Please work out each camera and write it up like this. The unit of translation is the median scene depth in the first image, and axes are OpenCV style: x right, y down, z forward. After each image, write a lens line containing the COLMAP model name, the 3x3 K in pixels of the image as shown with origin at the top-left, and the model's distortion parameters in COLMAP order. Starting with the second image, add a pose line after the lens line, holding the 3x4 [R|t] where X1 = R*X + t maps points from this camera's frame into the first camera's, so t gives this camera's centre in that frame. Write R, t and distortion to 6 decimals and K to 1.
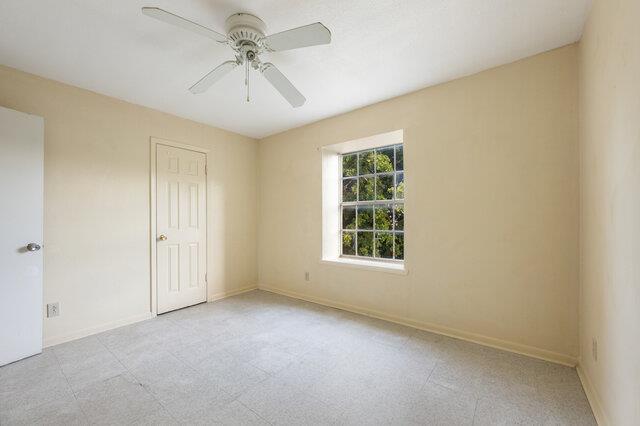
lens RADIAL K [[254.6, 0, 319.9], [0, 254.6, 216.3], [0, 0, 1]] dist [-0.002080, -0.000075]
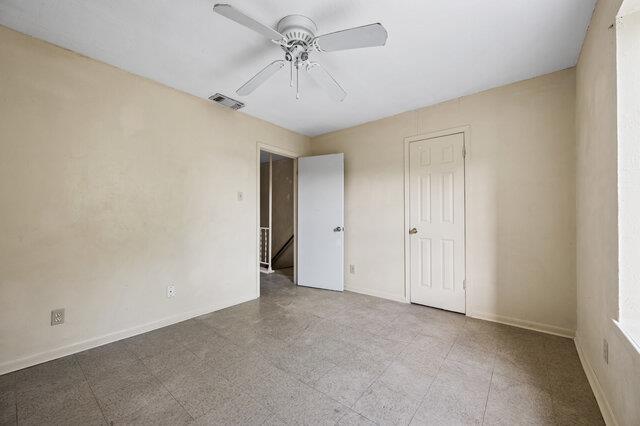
lens RADIAL K [[254.6, 0, 325.0], [0, 254.6, 212.9], [0, 0, 1]] dist [-0.002080, -0.000075]
pose [[-0.017301, -0.003547, -0.999844, 0.444808], [0.009115, 0.999952, -0.003705, 0.012166], [0.999809, -0.009177, -0.017268, 0.673060]]
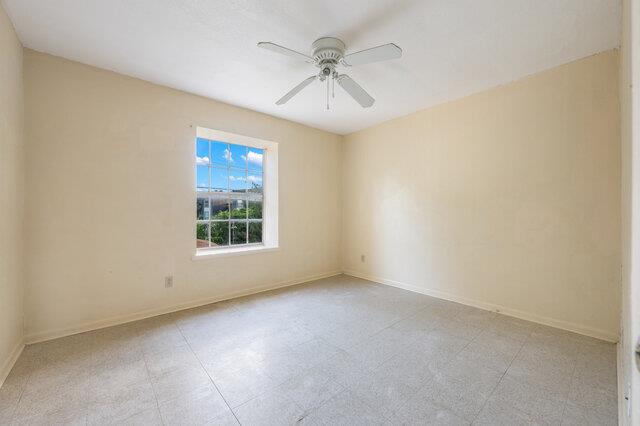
lens RADIAL K [[254.6, 0, 317.4], [0, 254.6, 212.1], [0, 0, 1]] dist [-0.002080, -0.000075]
pose [[0.219597, 0.000268, 0.975591, -0.857181], [-0.005703, 0.999983, 0.001010, 0.022409], [-0.975574, -0.005786, 0.219594, 0.468051]]
